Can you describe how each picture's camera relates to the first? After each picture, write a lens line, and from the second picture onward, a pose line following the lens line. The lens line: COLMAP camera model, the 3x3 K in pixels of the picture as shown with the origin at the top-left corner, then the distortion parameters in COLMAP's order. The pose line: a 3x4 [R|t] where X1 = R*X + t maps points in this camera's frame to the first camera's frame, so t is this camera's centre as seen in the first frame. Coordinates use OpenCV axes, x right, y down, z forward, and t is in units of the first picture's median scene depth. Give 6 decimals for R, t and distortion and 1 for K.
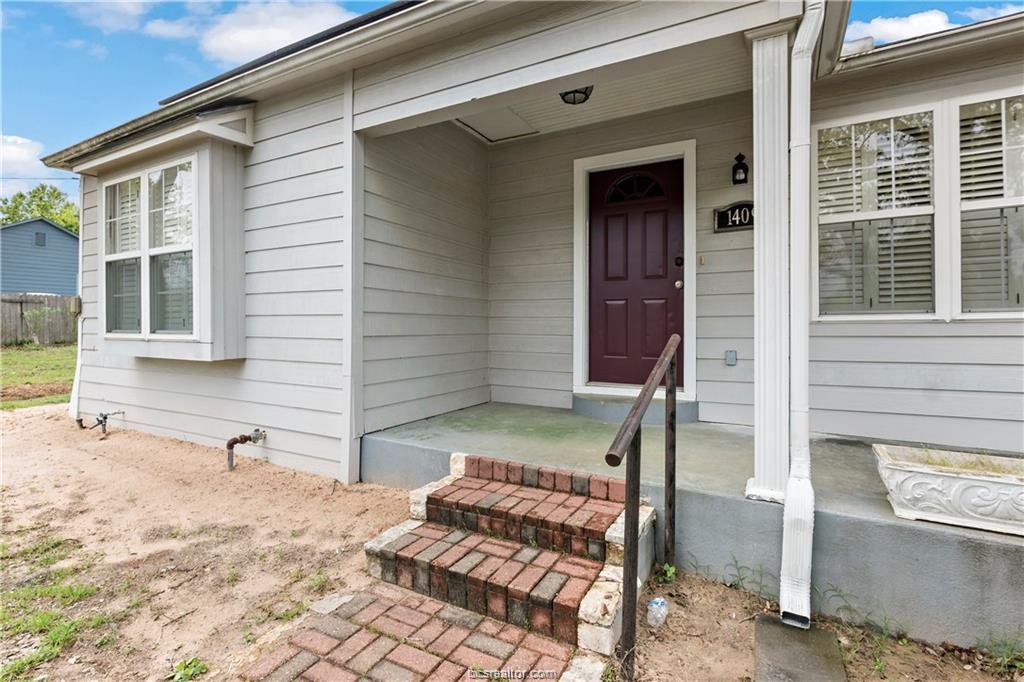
lens RADIAL K [[477.6, 0, 514.4], [0, 477.6, 331.5], [0, 0, 1]] dist [-0.003548, -0.000792]
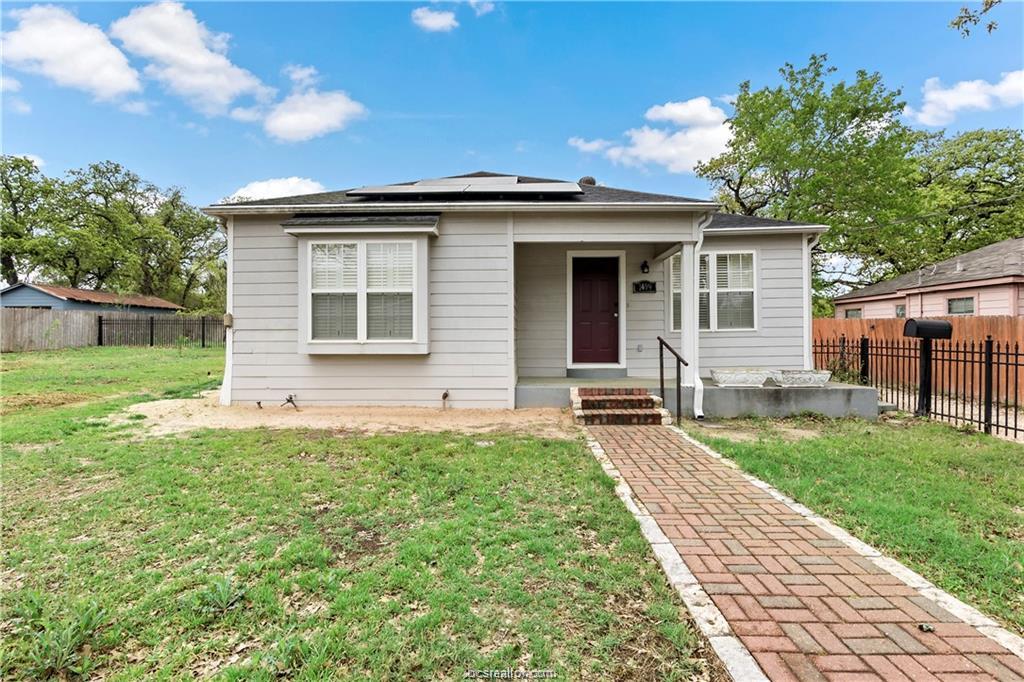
lens RADIAL K [[477.6, 0, 511.1], [0, 477.6, 343.3], [0, 0, 1]] dist [-0.003548, -0.000792]
pose [[0.891297, -0.011414, 0.453277, -1.188030], [0.009761, 0.999934, 0.005986, 0.013849], [-0.453315, -0.000911, 0.891350, -0.794930]]
